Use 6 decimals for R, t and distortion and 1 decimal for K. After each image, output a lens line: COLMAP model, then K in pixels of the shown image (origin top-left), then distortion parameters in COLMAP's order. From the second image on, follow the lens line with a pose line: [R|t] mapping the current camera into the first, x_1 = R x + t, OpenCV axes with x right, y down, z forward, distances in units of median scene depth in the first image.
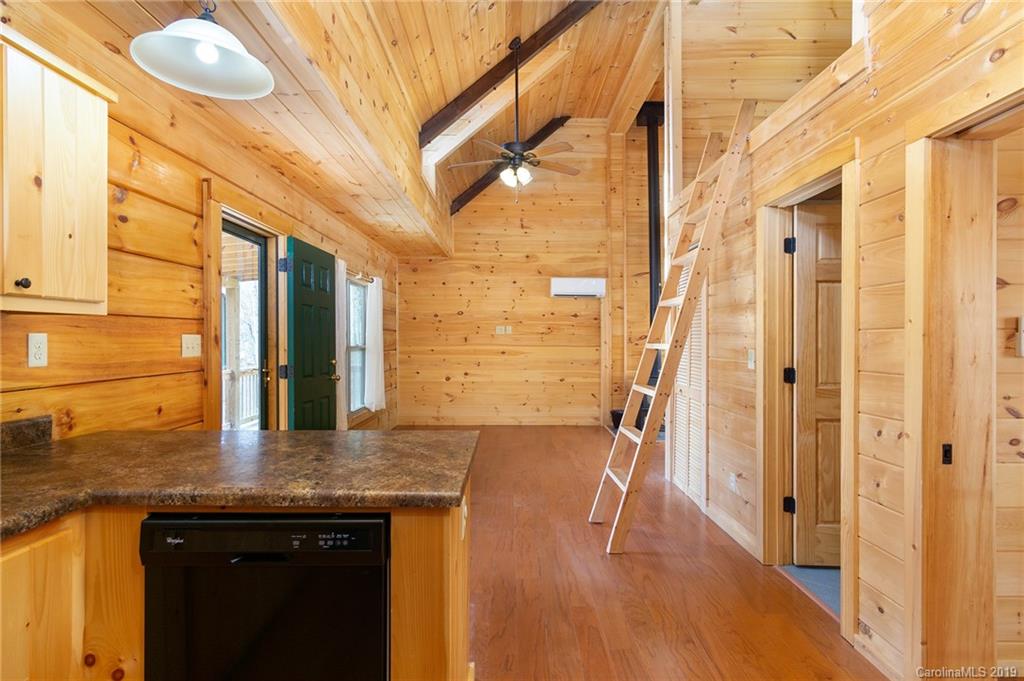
lens RADIAL K [[537.4, 0, 513.8], [0, 537.4, 340.1], [0, 0, 1]] dist [0.004572, 0.001902]
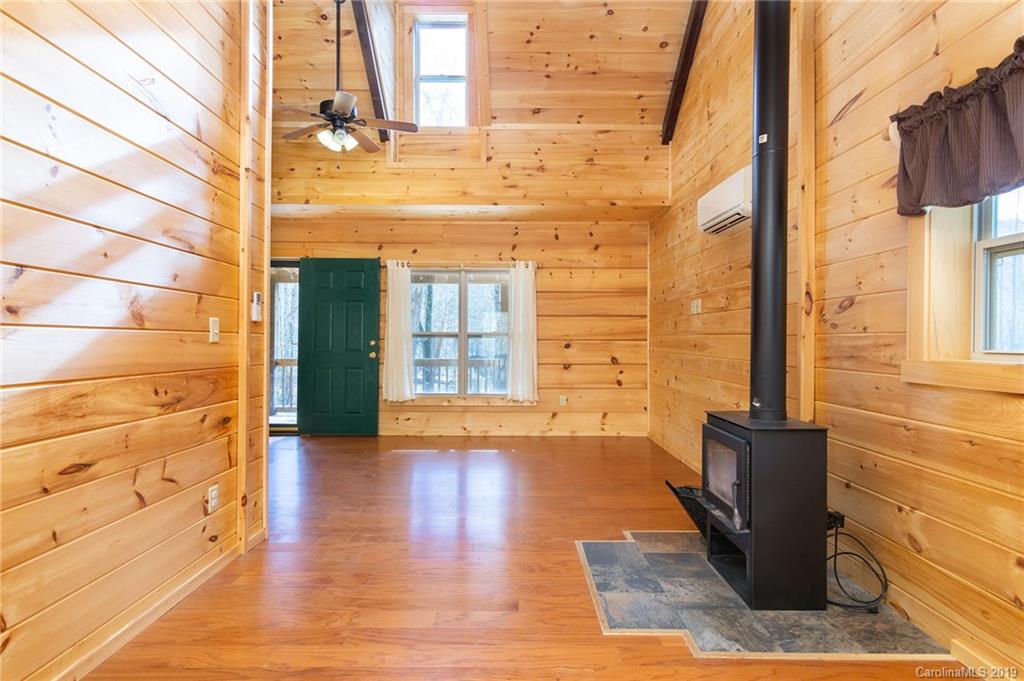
lens RADIAL K [[543.8, 0, 511.1], [0, 543.8, 337.1], [0, 0, 1]] dist [0.001380, 0.001084]
pose [[-0.006709, -0.004060, -0.999969, 1.417159], [-0.008641, 0.999955, -0.004002, 0.045385], [0.999940, 0.008614, -0.006743, 2.006519]]
